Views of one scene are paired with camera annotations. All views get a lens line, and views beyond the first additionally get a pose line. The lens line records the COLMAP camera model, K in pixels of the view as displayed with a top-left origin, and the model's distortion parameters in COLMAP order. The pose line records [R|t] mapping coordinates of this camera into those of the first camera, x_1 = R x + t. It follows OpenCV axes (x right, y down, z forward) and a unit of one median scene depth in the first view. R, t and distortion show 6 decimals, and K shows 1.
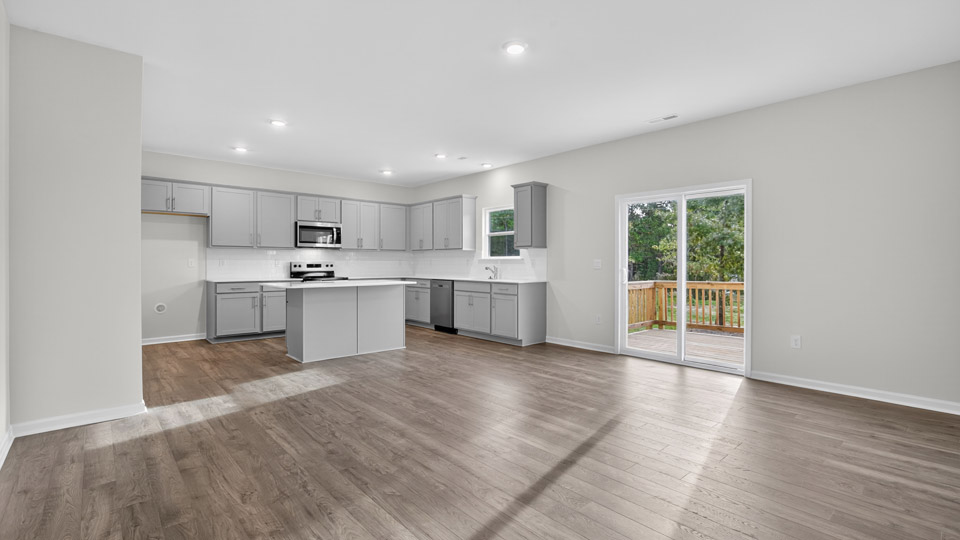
lens RADIAL K [[438.5, 0, 483.4], [0, 438.5, 263.0], [0, 0, 1]] dist [-0.000190, -0.003374]
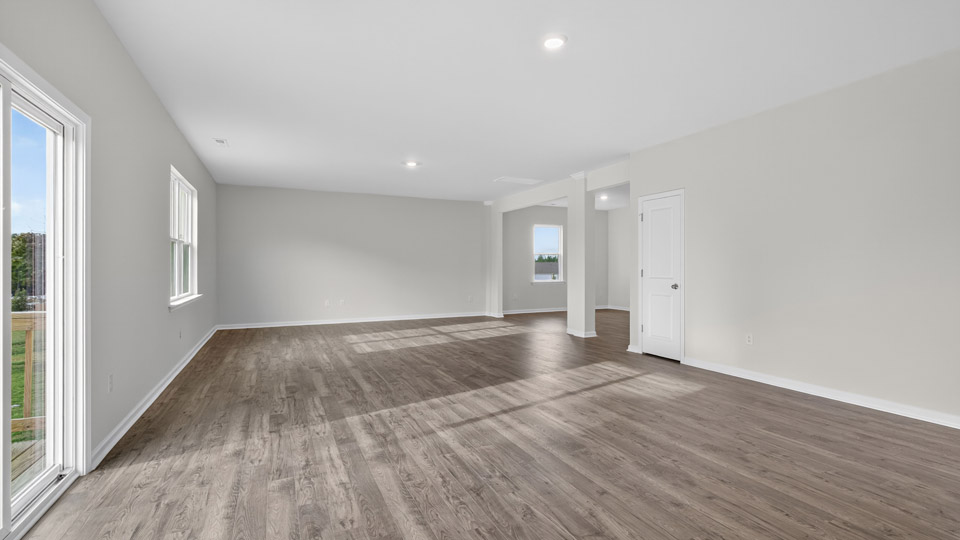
lens RADIAL K [[438.5, 0, 480.7], [0, 438.5, 264.3], [0, 0, 1]] dist [-0.000190, -0.003374]
pose [[-0.958173, 0.001475, 0.286187, -0.020211], [-0.000553, 0.999975, -0.007007, 0.000216], [-0.286191, -0.006872, -0.958148, 0.802850]]
